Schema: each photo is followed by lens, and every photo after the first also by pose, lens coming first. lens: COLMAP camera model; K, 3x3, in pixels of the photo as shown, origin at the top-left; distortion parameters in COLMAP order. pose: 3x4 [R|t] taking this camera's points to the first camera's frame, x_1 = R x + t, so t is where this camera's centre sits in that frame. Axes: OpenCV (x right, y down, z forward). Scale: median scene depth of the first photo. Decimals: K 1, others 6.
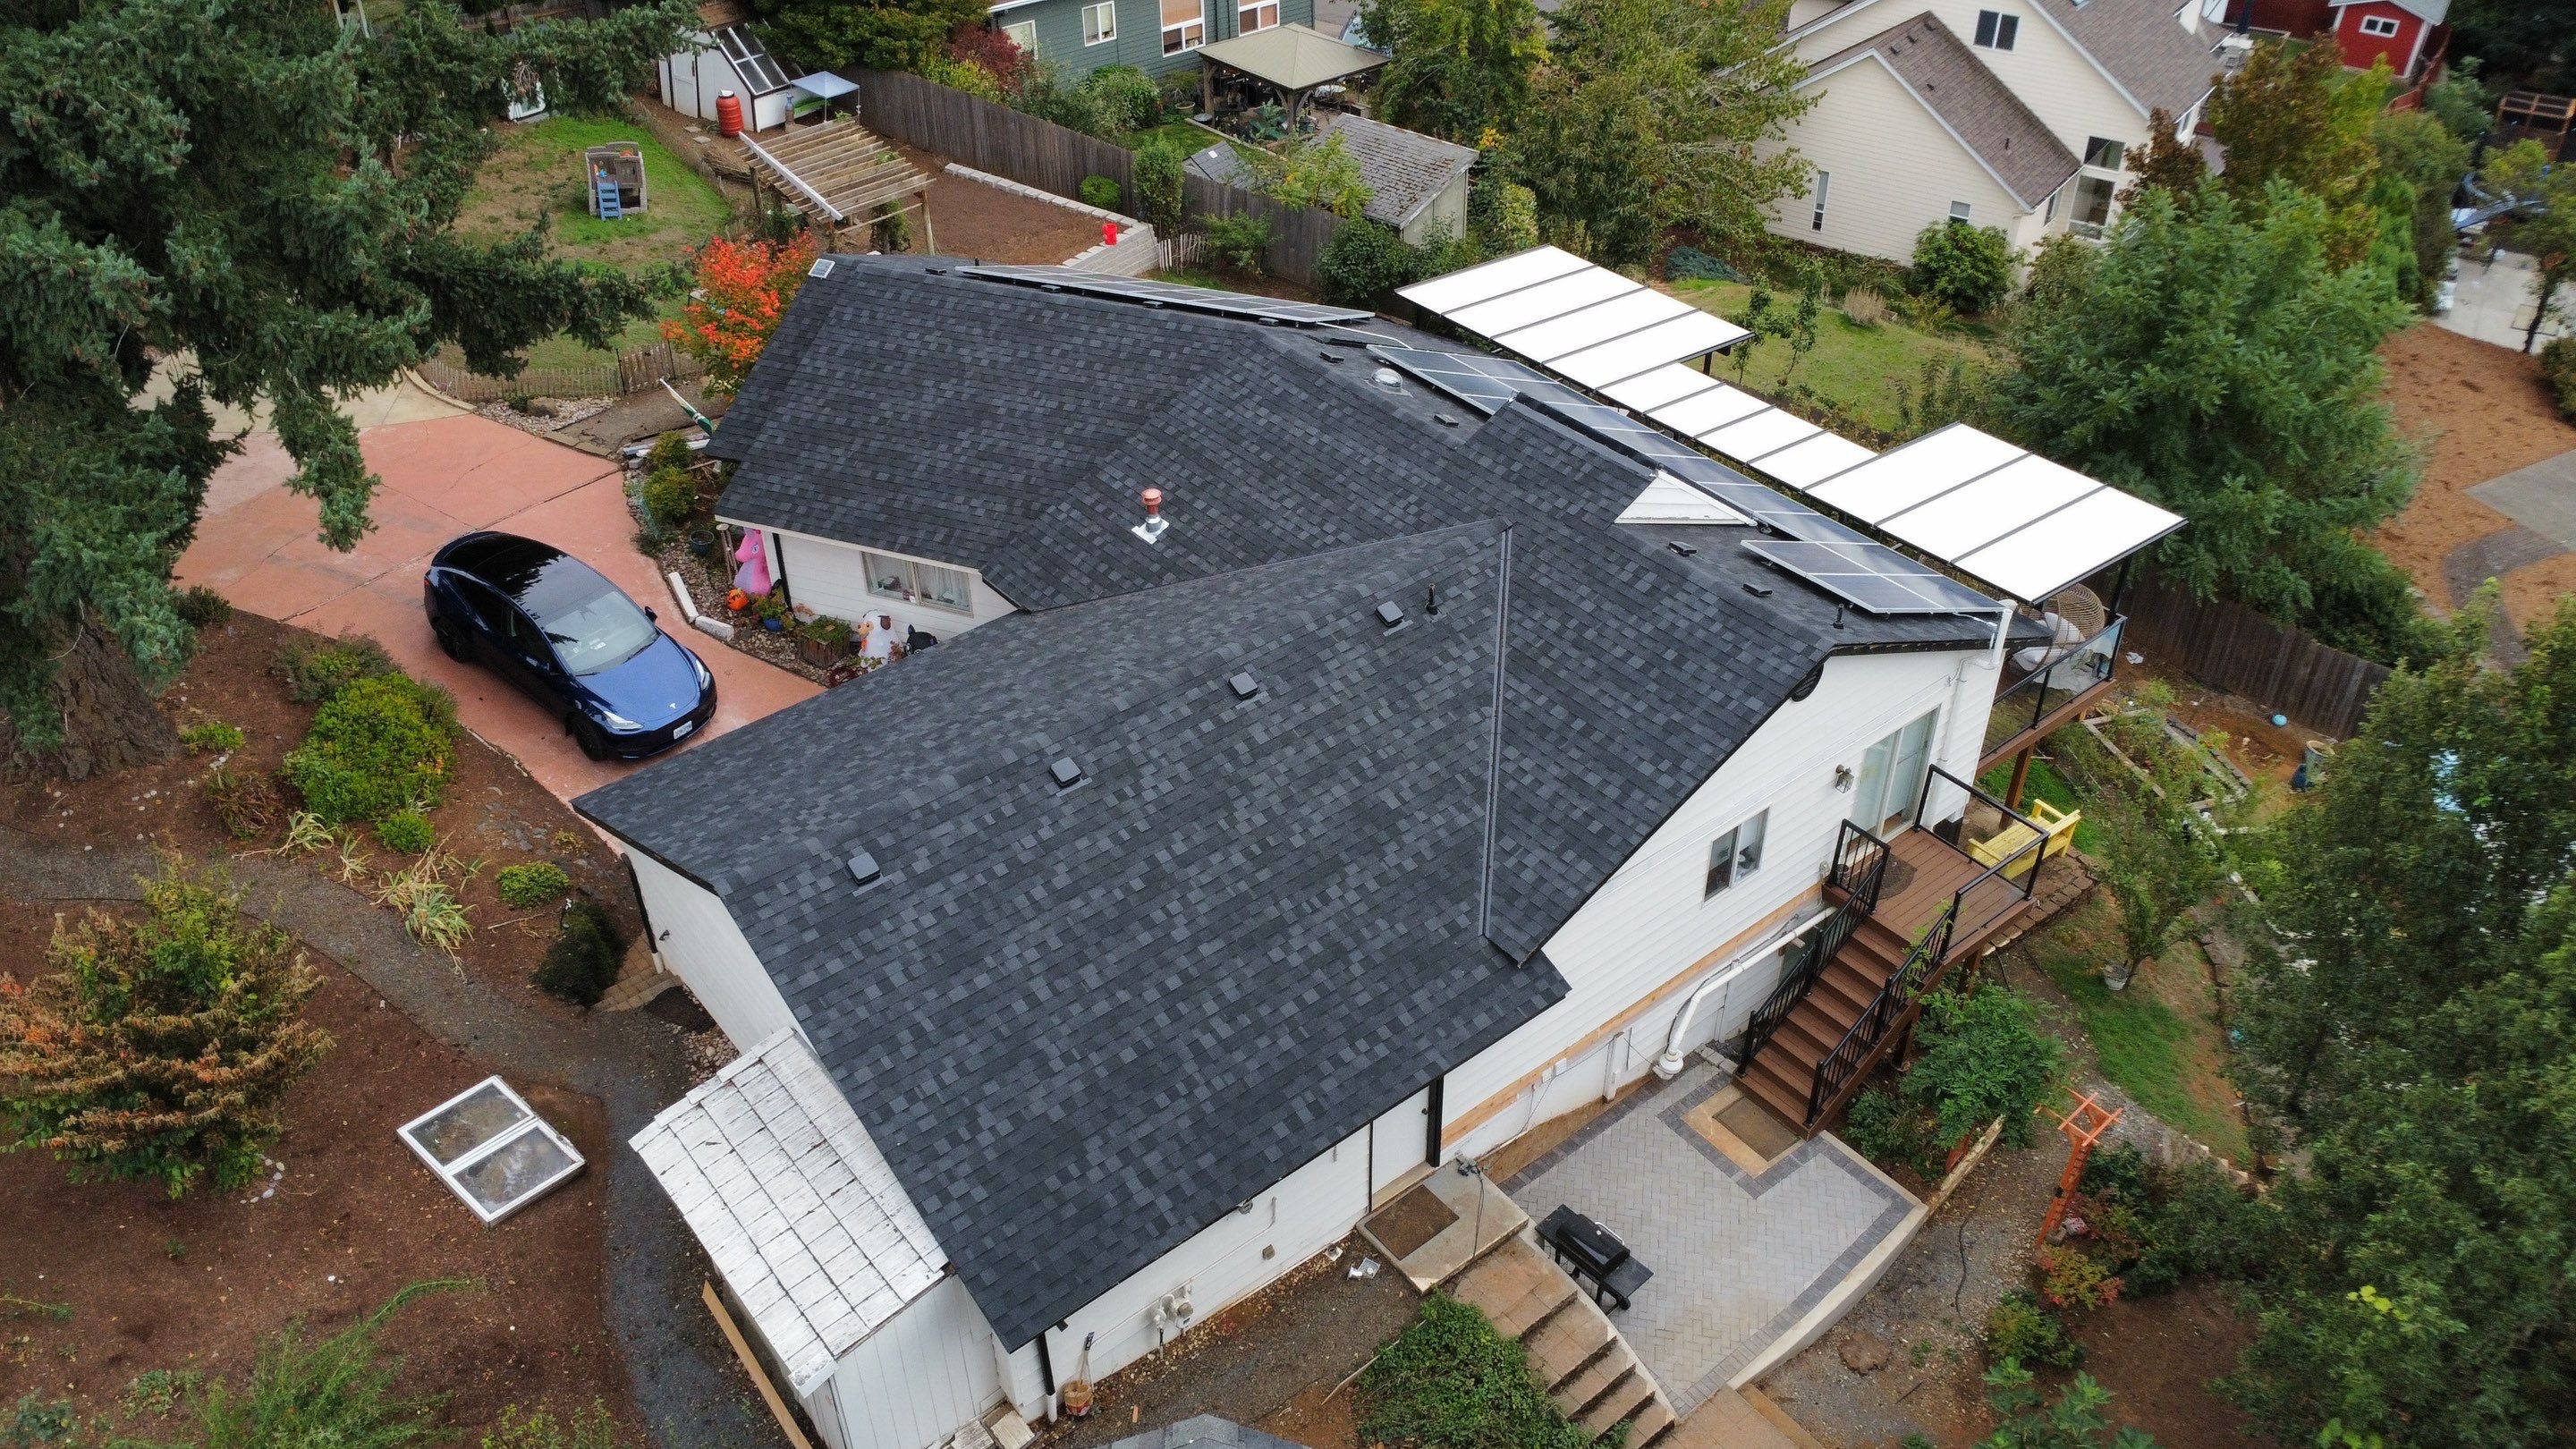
lens RADIAL K [[1934.8, 0, 1284.6], [0, 1934.8, 721.0], [0, 0, 1]] dist [0.007923, -0.006785]
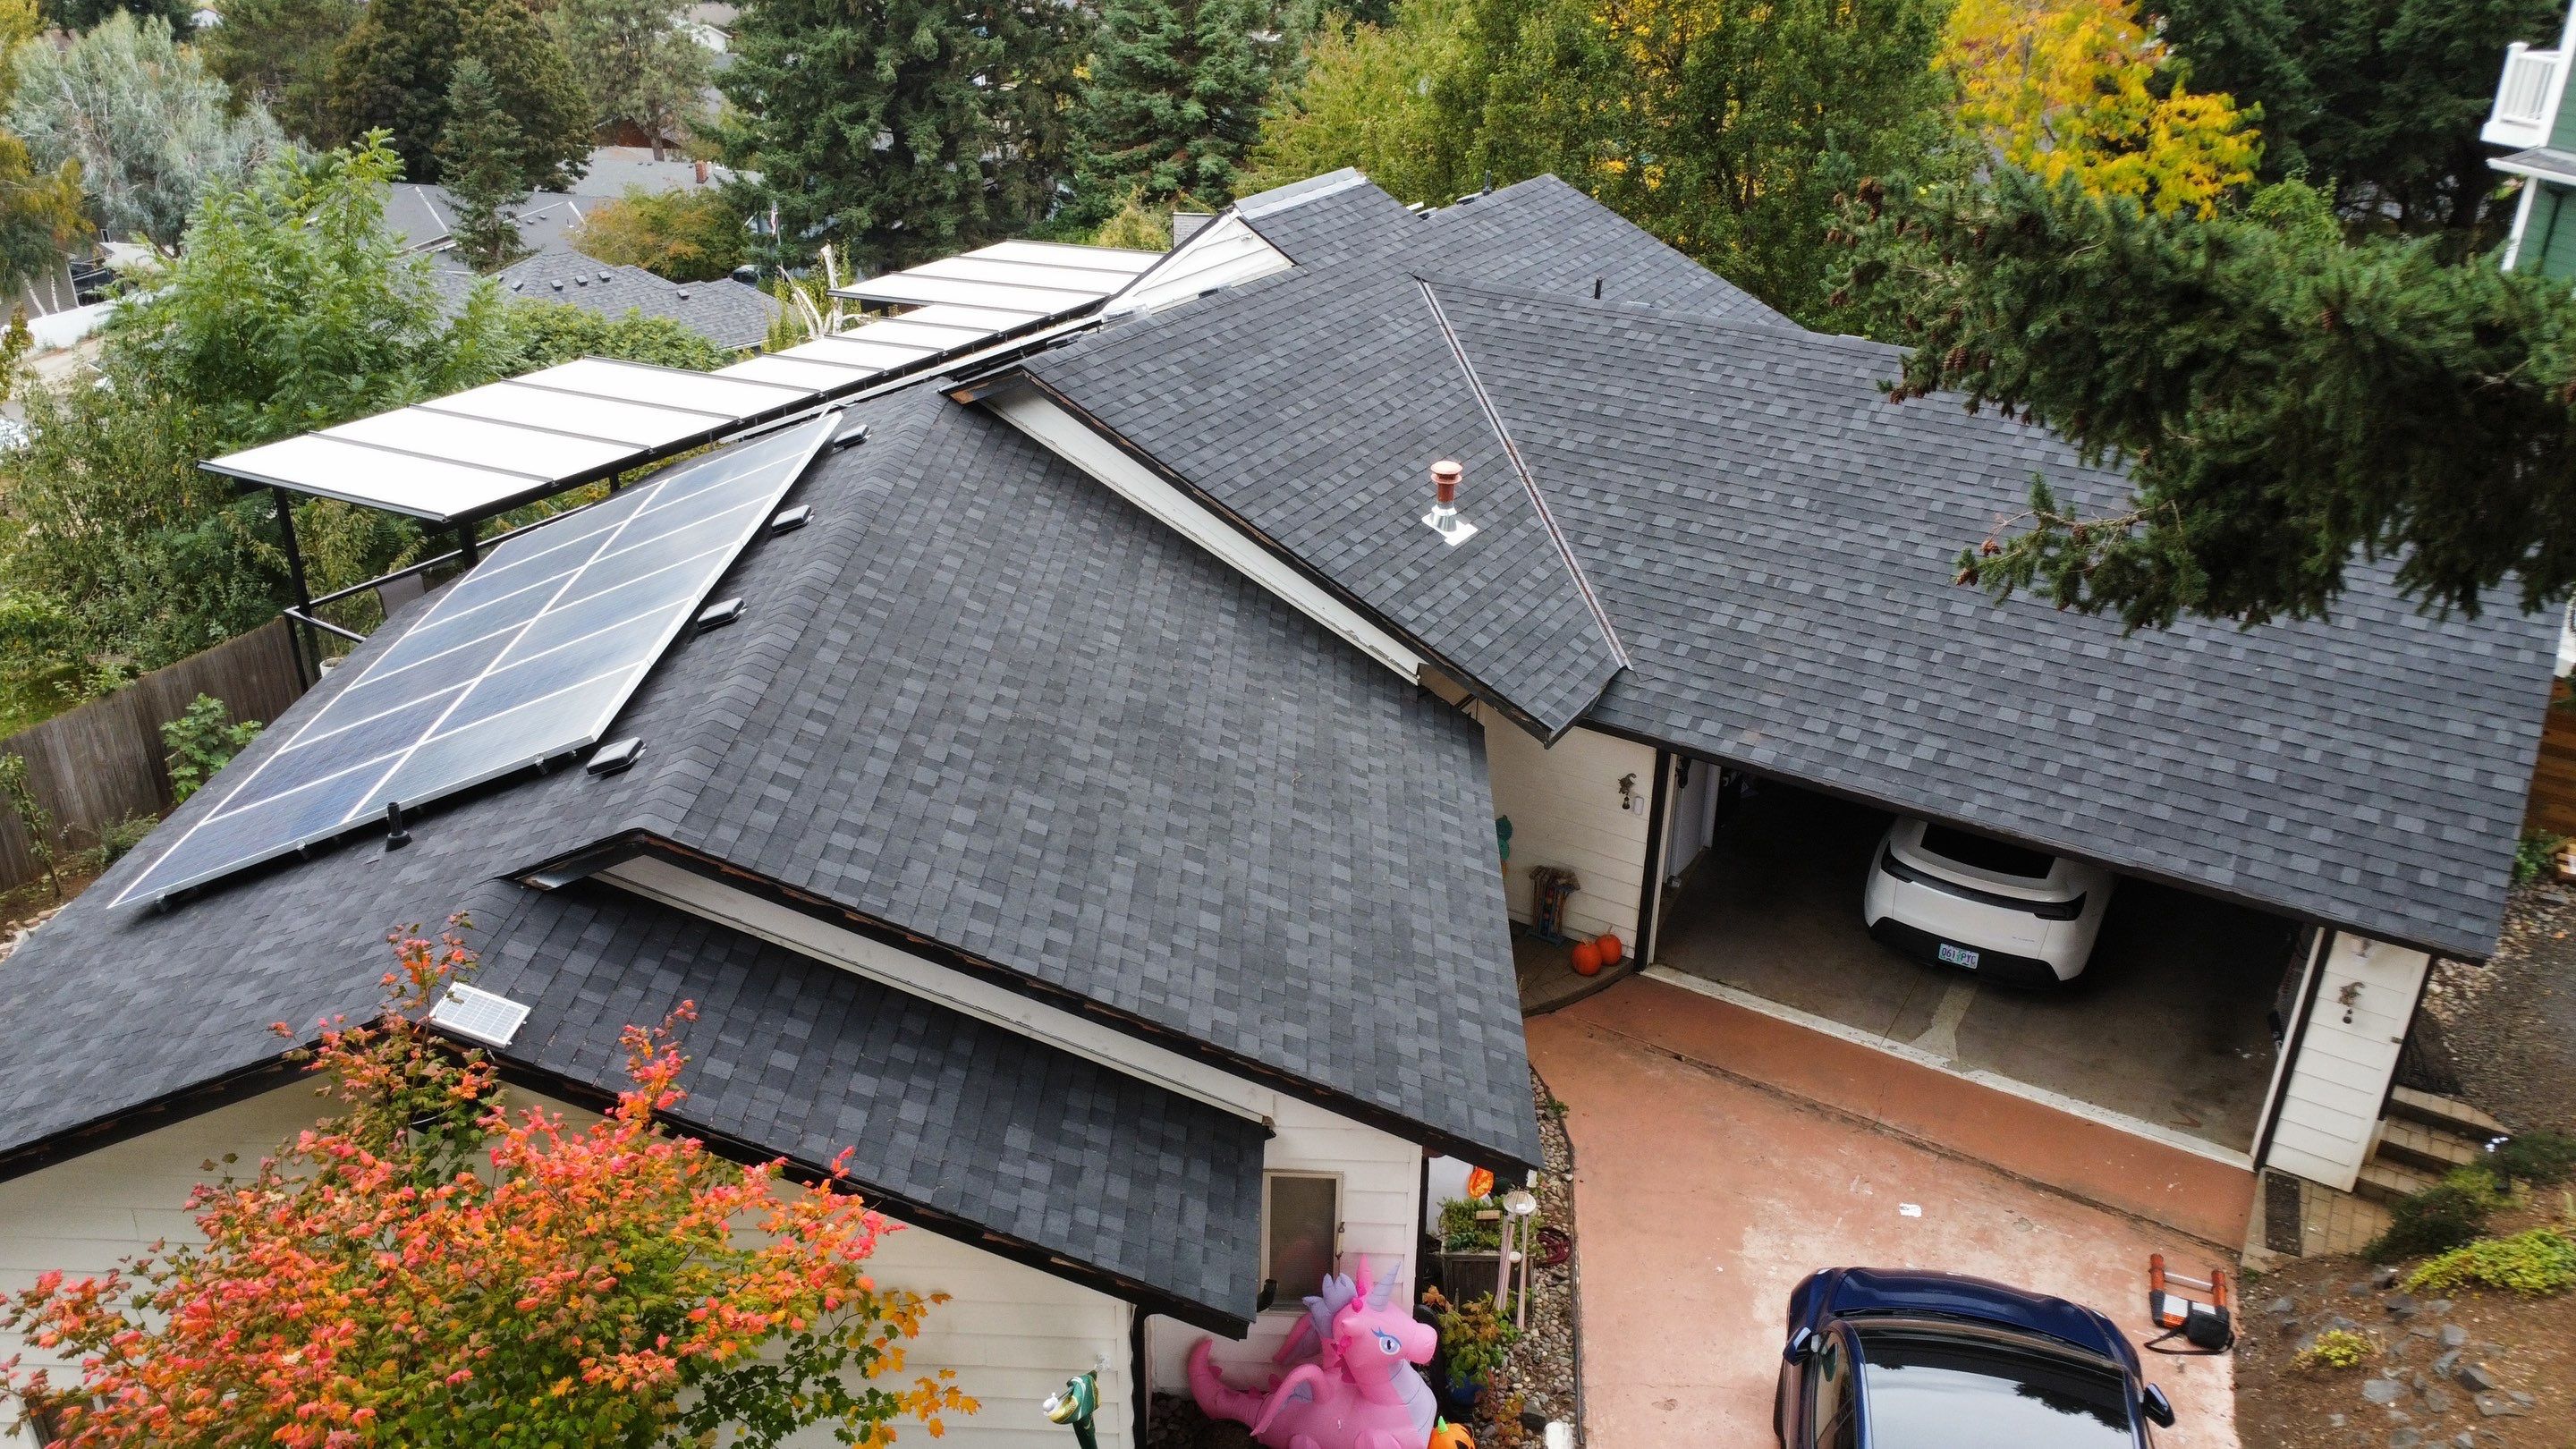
lens RADIAL K [[1949.0, 0, 1285.7], [0, 1949.0, 710.2], [0, 0, 1]] dist [0.003783, -0.010658]
pose [[-0.341728, -0.397356, 0.851663, -0.609009], [0.557560, 0.643786, 0.524087, -0.418160], [-0.756537, 0.653949, 0.001550, 1.064476]]
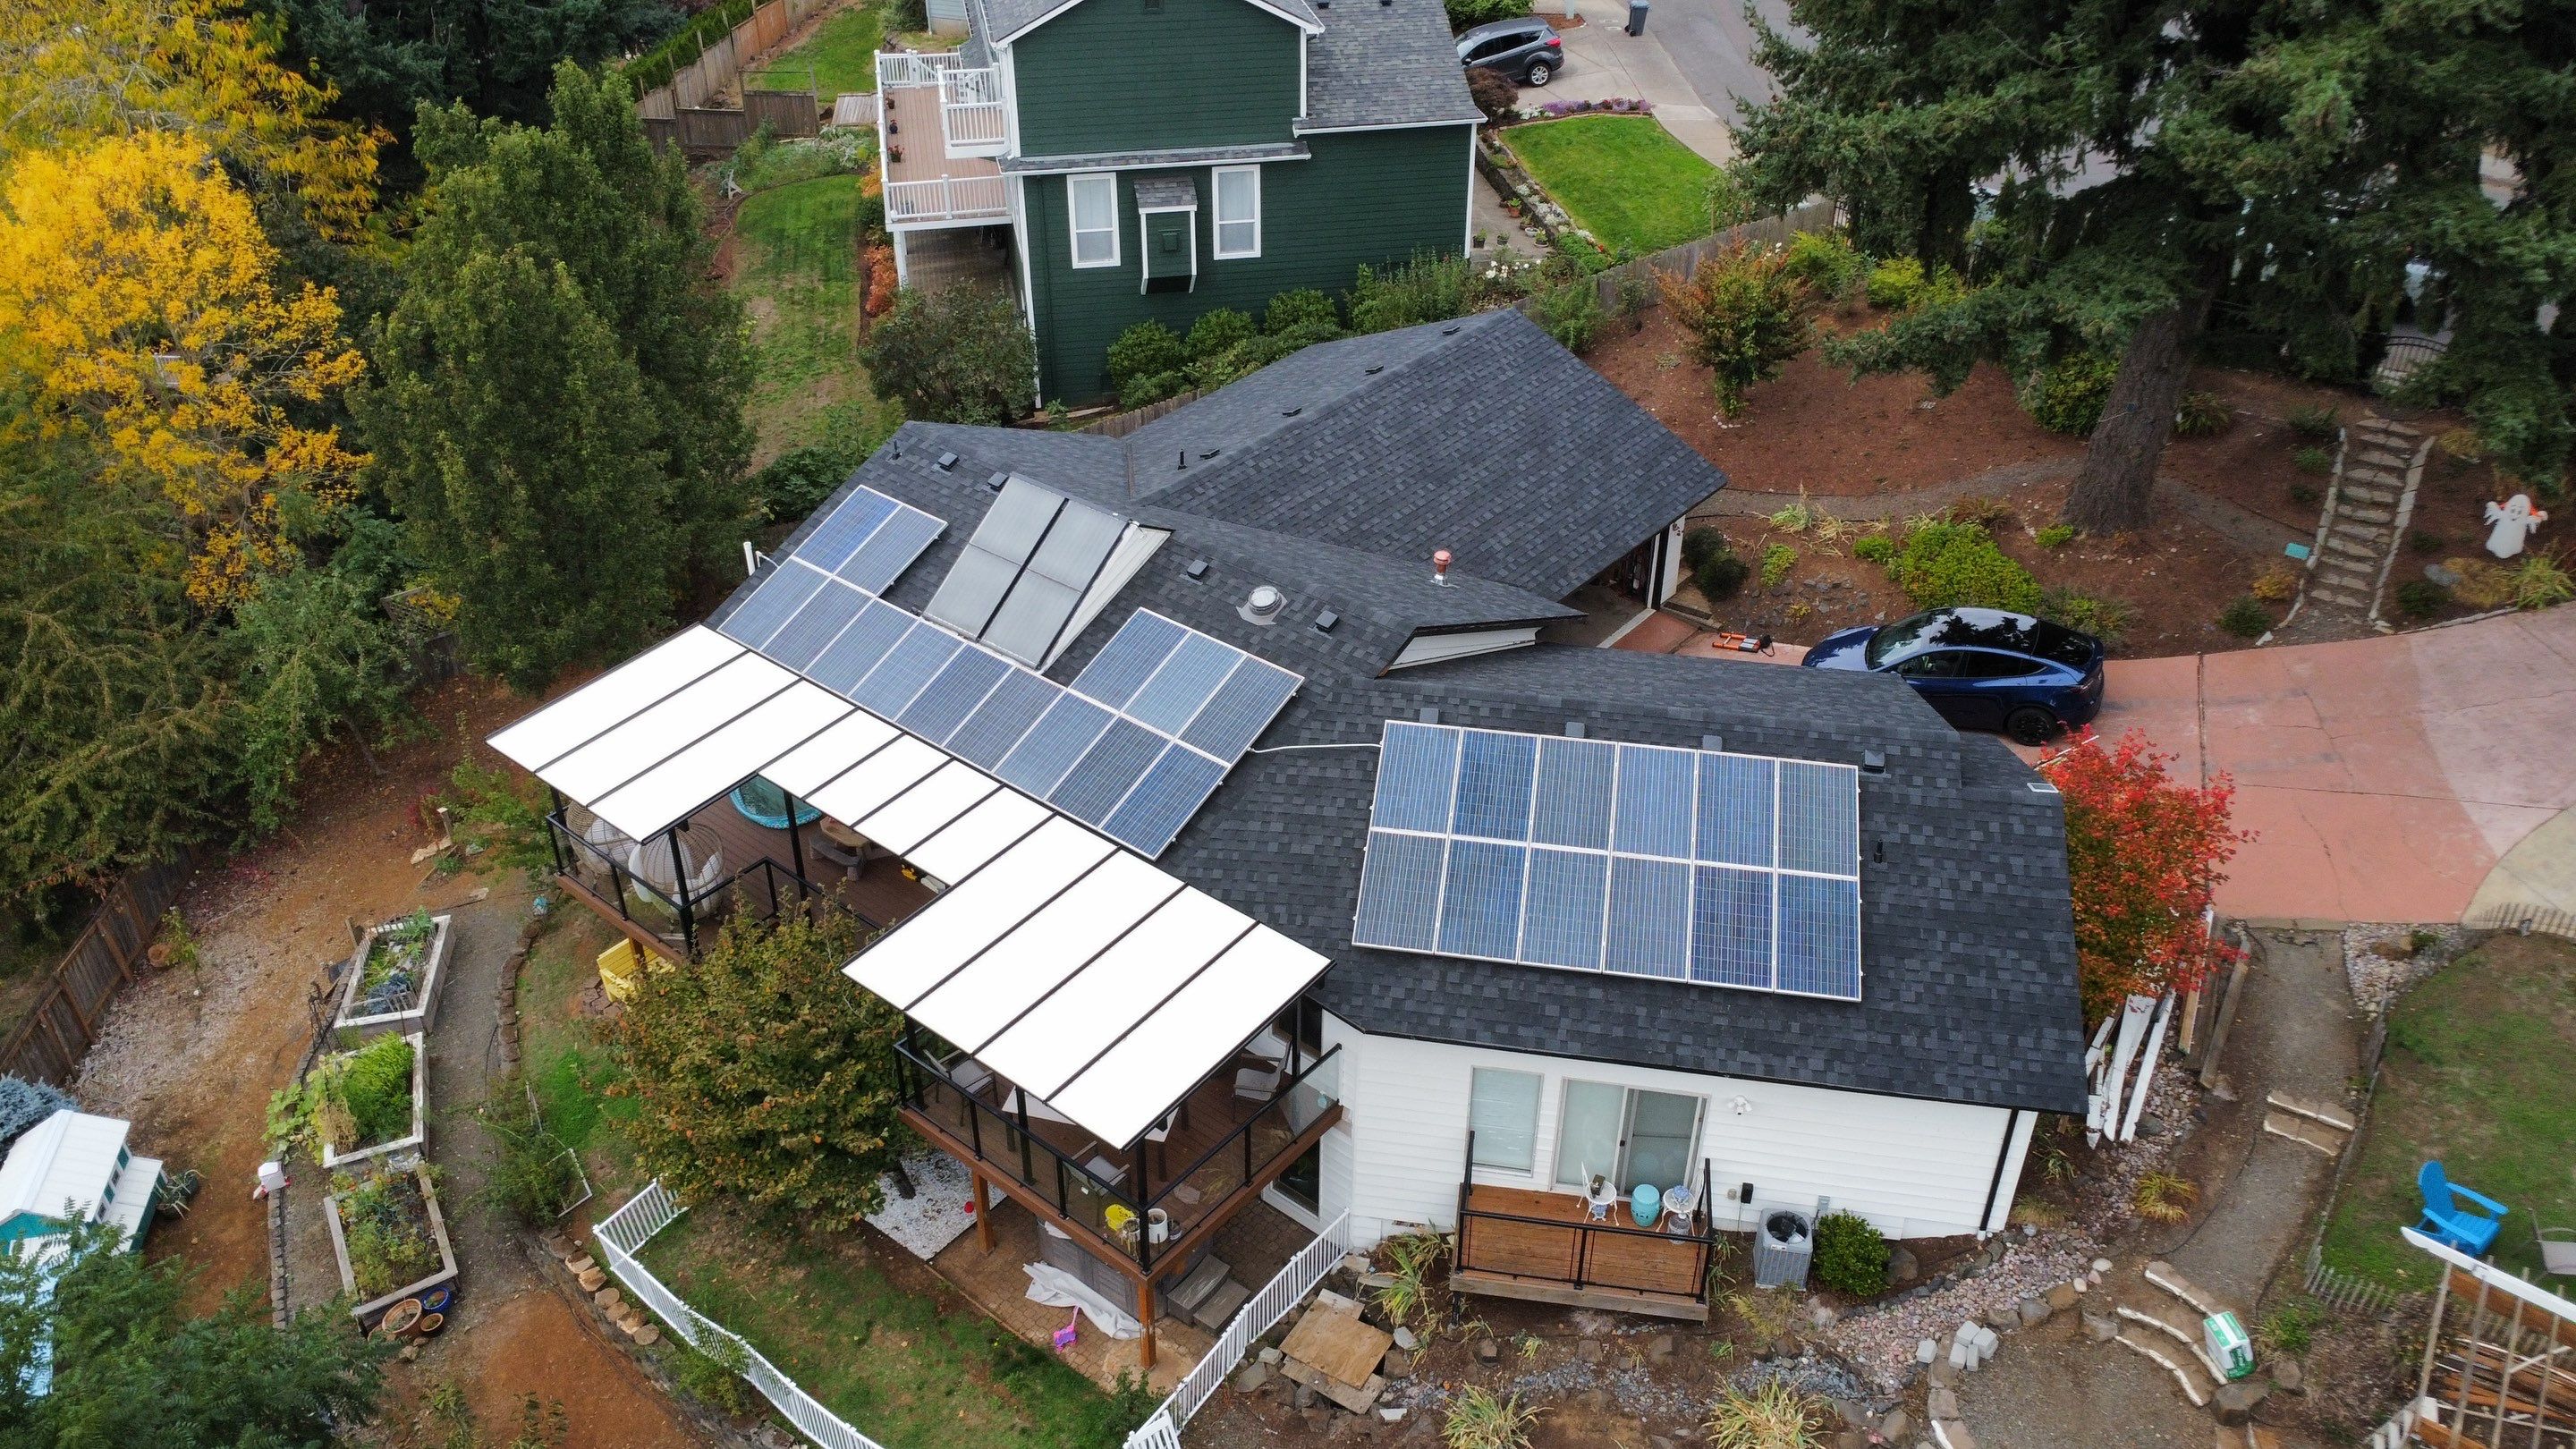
lens RADIAL K [[1941.8, 0, 1285.9], [0, 1941.8, 701.9], [0, 0, 1]] dist [0.006790, -0.000227]
pose [[-0.977488, 0.126527, -0.168844, 0.225661], [-0.115751, 0.347486, 0.930513, -1.135393], [0.176406, 0.929109, -0.325018, 1.411103]]
